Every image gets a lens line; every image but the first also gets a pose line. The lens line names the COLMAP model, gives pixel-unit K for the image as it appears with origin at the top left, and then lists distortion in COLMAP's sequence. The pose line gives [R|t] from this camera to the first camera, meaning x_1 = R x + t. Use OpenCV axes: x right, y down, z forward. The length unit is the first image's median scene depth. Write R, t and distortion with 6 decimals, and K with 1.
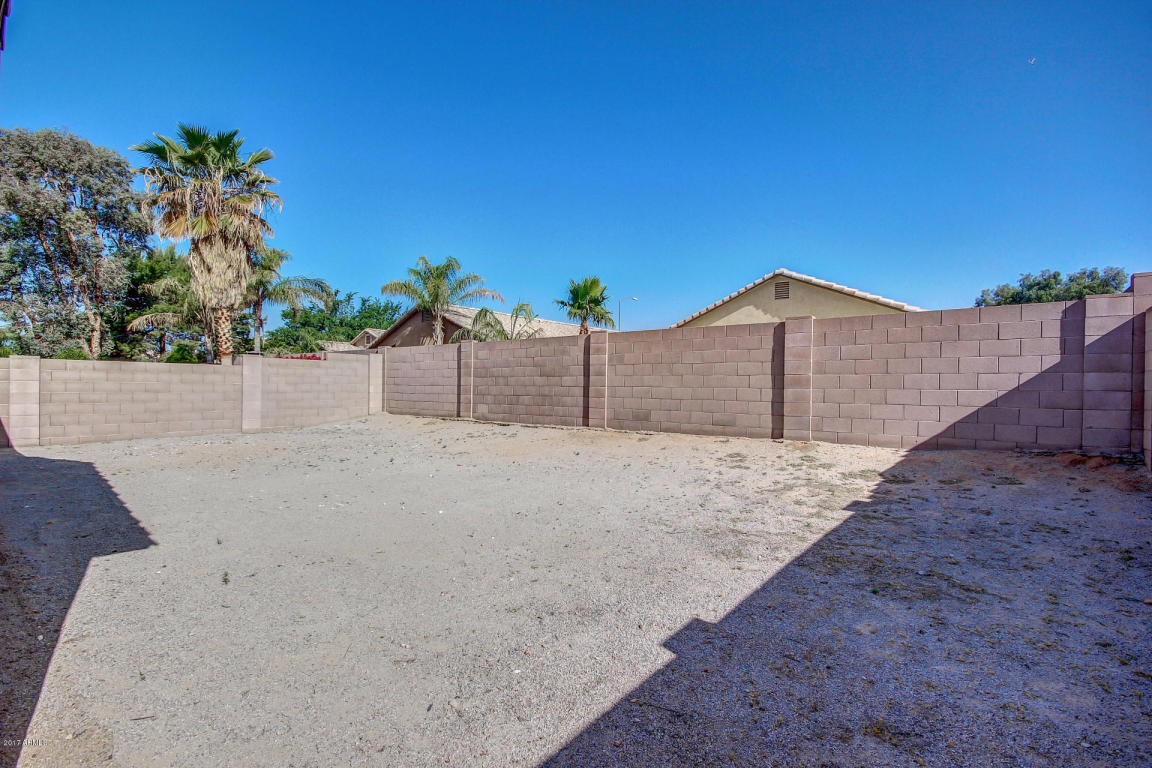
lens RADIAL K [[530.9, 0, 580.2], [0, 530.9, 388.5], [0, 0, 1]] dist [-0.002578, -0.000609]
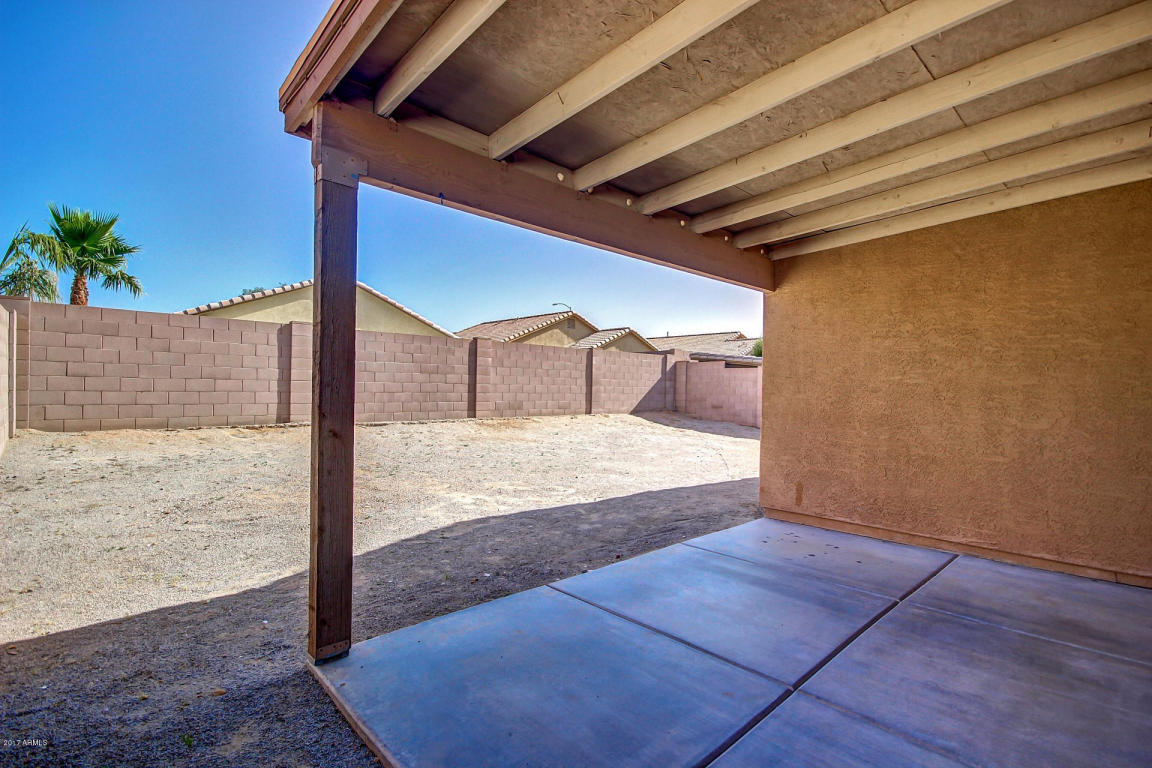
lens RADIAL K [[530.9, 0, 574.8], [0, 530.9, 388.3], [0, 0, 1]] dist [-0.002578, -0.000609]
pose [[0.152888, 0.007760, 0.988213, -1.012620], [0.006058, 0.999943, -0.008789, 0.016472], [-0.988225, 0.007331, 0.152832, 0.550396]]
